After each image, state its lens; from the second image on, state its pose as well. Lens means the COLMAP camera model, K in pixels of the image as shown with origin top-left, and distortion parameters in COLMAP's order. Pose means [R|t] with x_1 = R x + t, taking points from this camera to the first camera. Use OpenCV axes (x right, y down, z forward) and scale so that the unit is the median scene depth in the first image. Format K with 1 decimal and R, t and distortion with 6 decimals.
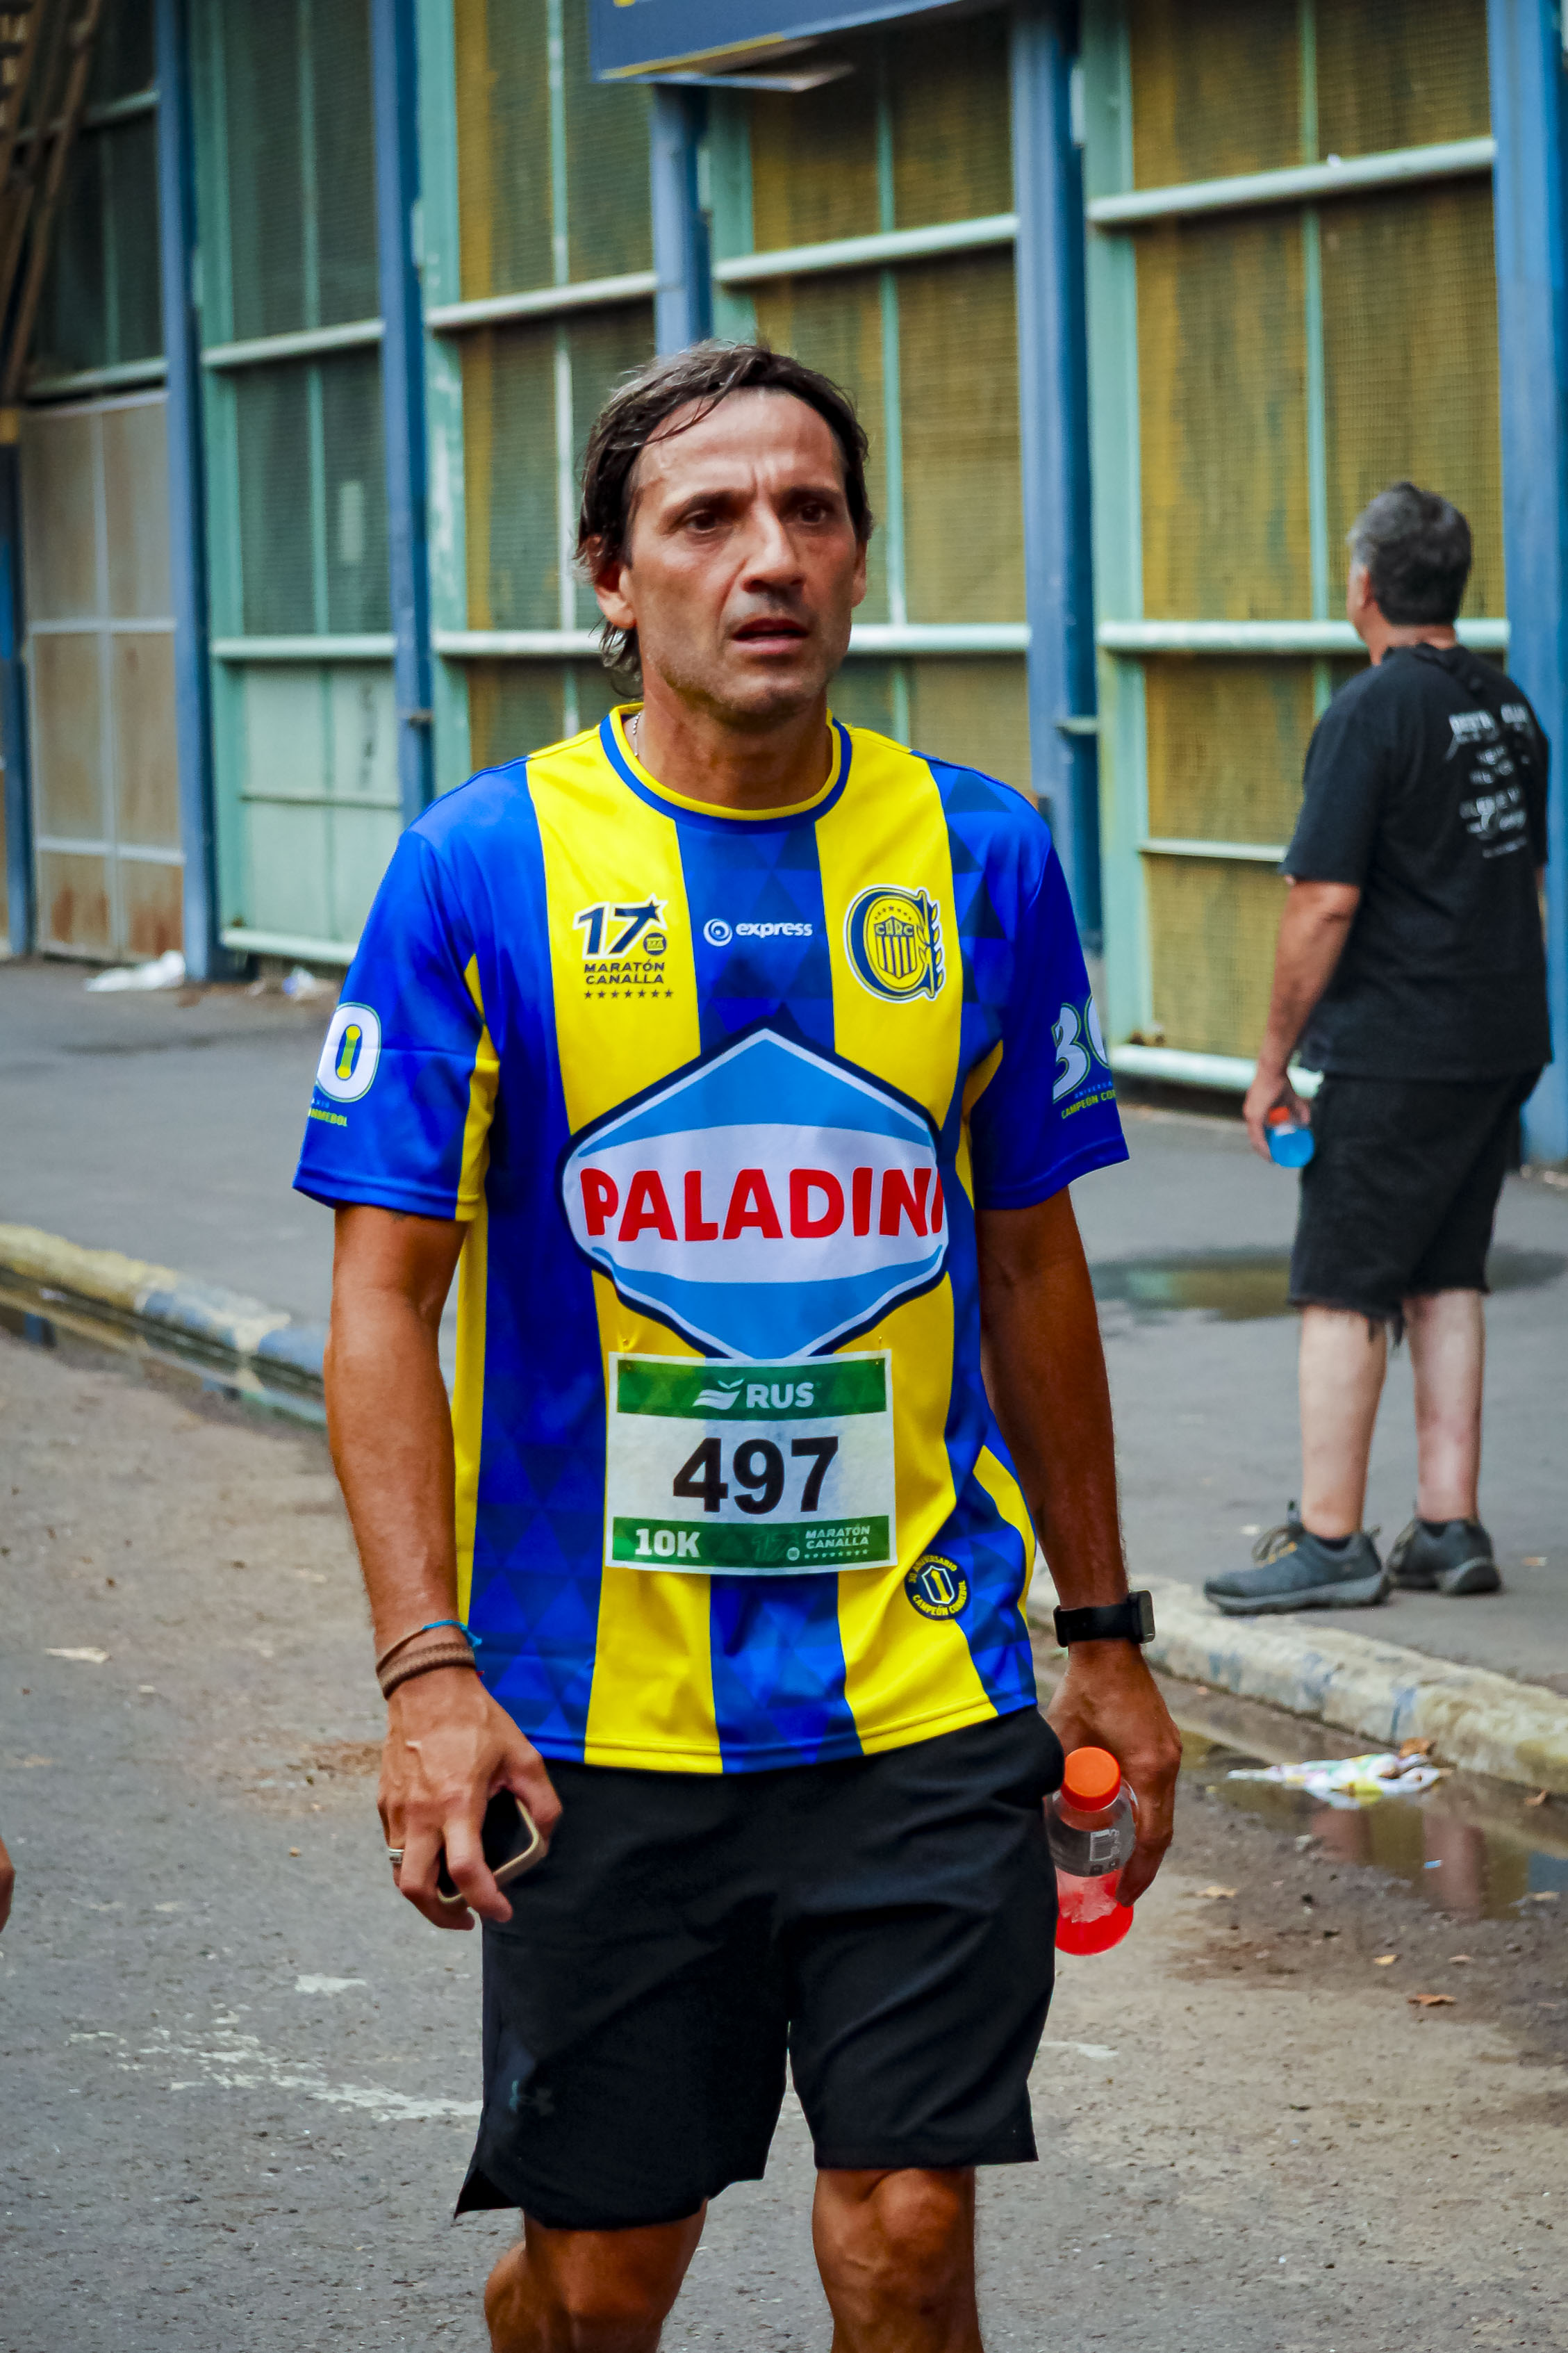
lens RADIAL K [[9459.4, 0, 784.0], [0, 9459.4, 1176.5], [0, 0, 1]] dist [-0.555908, -2.743604]
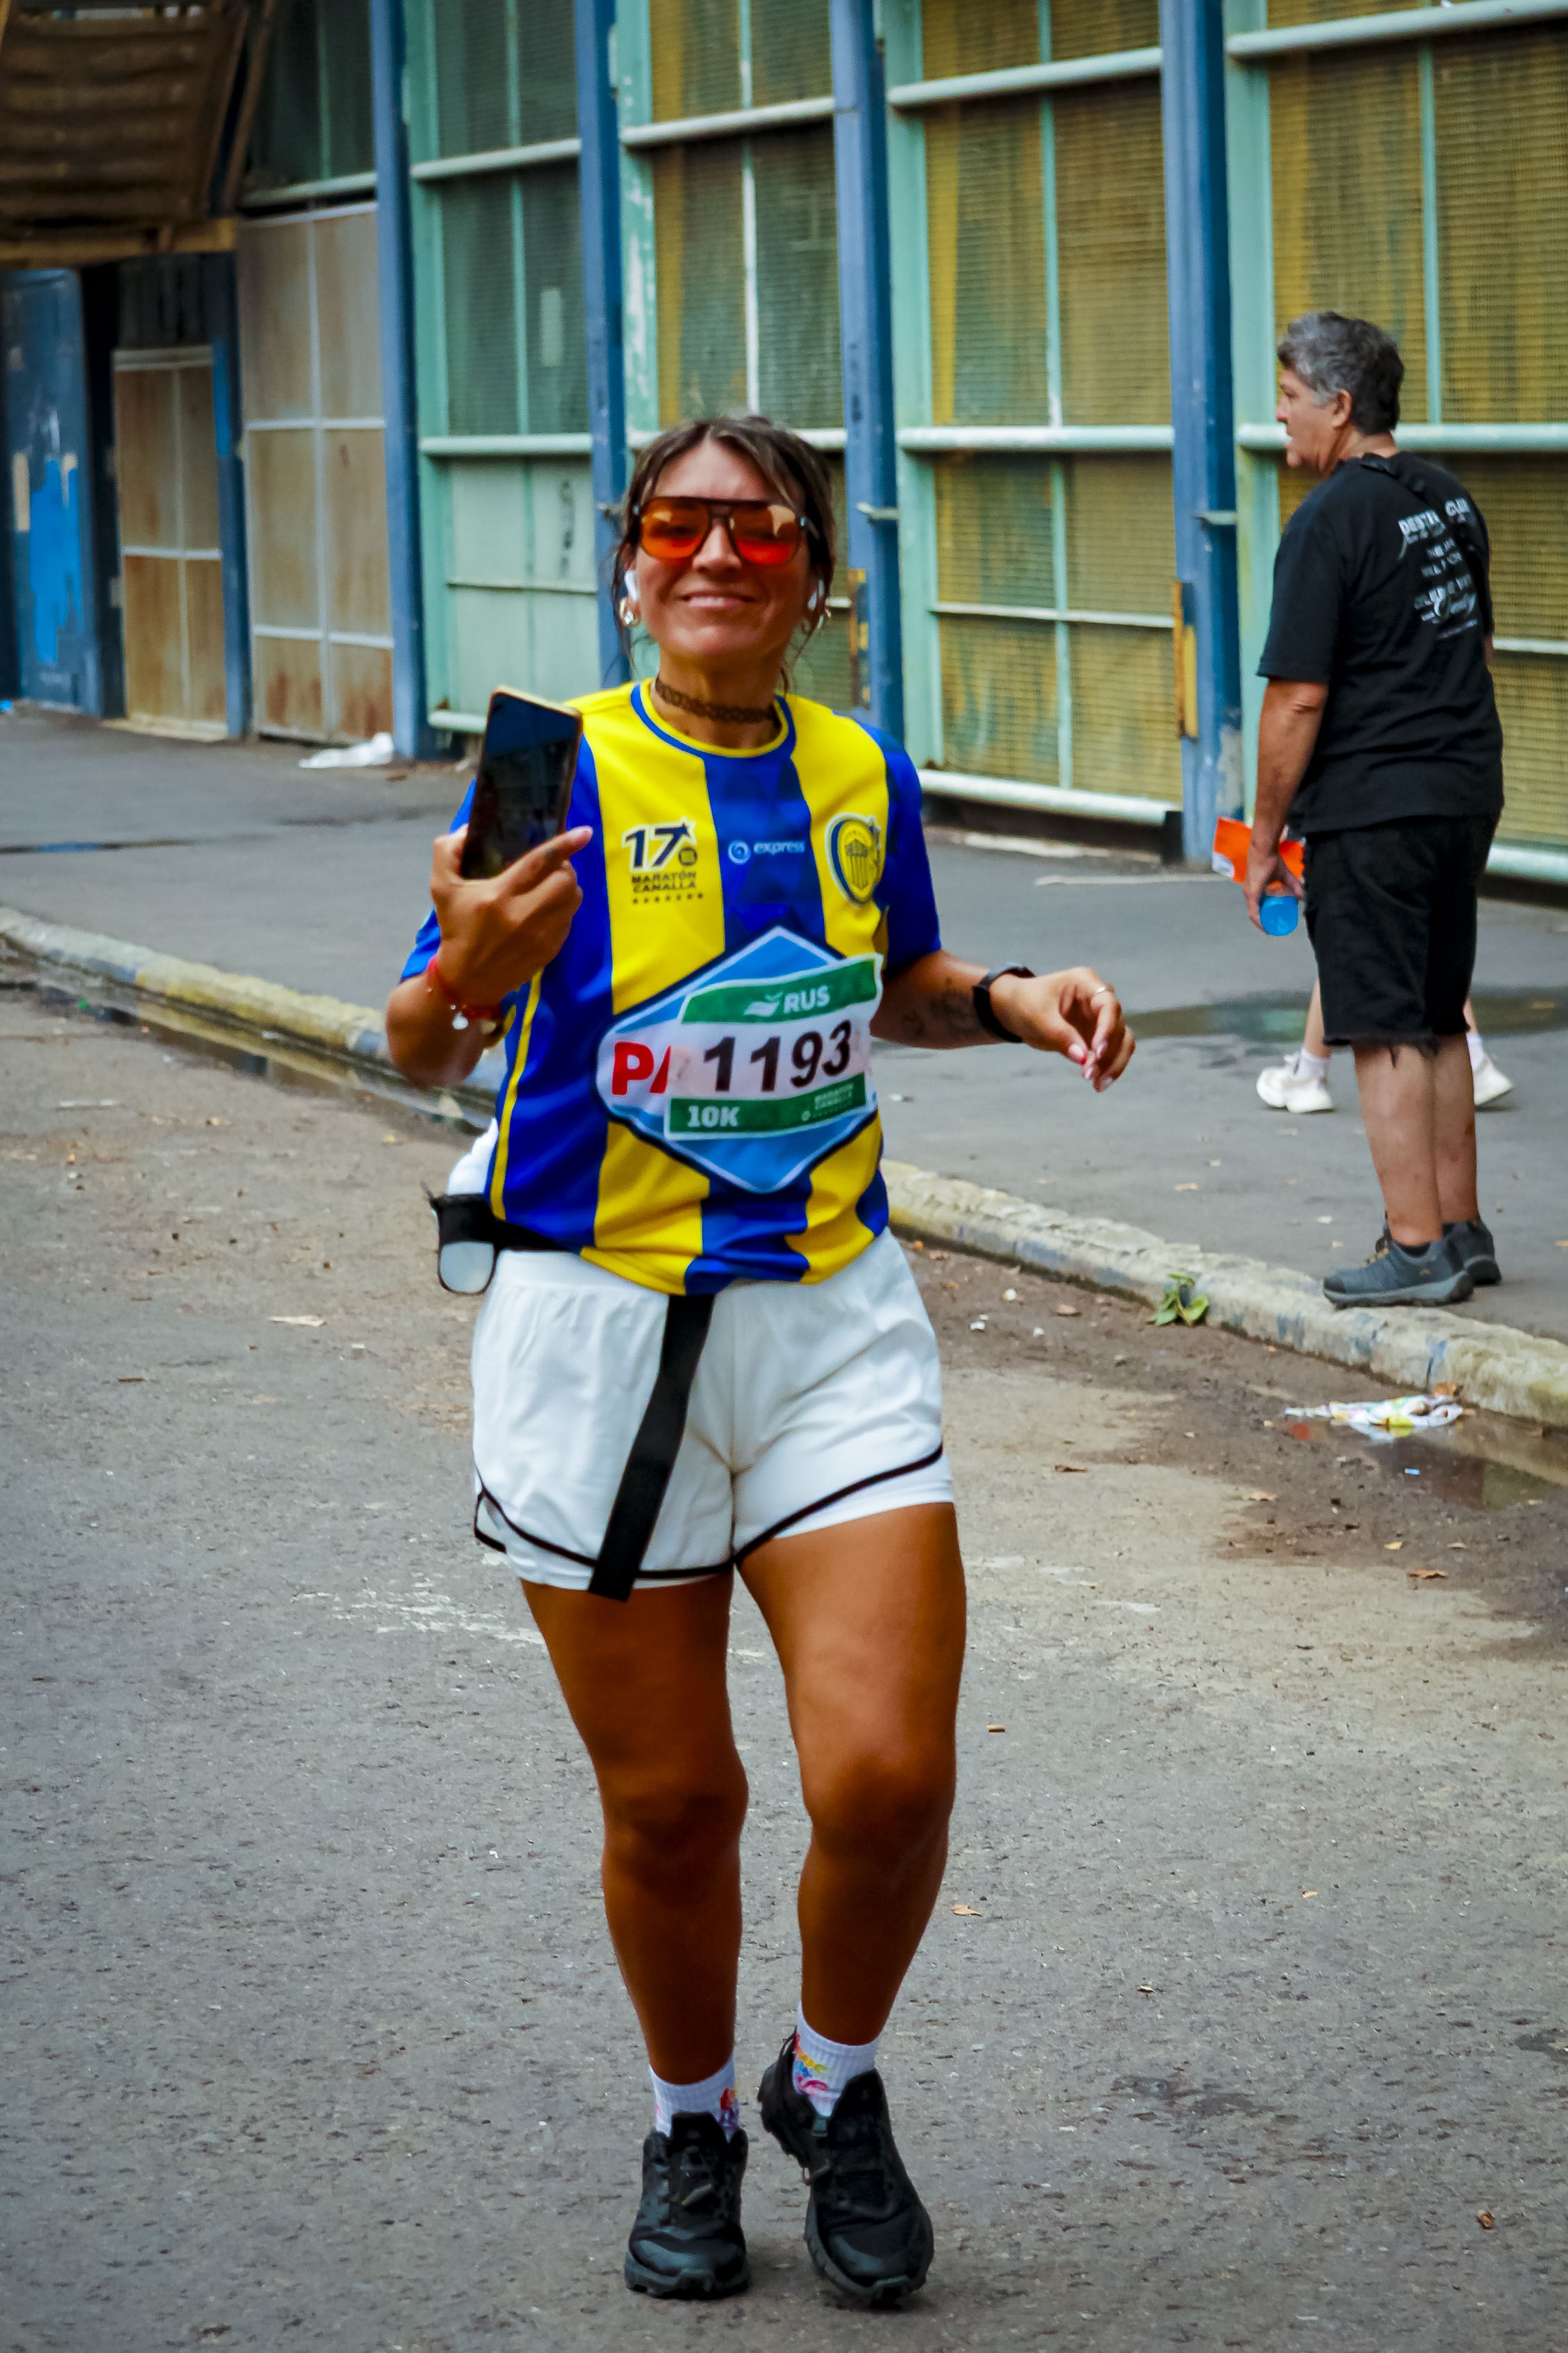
lens RADIAL K [[9443.5, 0, 784.0], [0, 9443.5, 1176.5], [0, 0, 1]] dist [-0.484149, -9.772685]
pose [[0.999754, 0.001151, -0.022172, 0.008595], [-0.000667, 0.999762, 0.021805, 0.006895], [0.022192, -0.021784, 0.999516, -0.130434]]
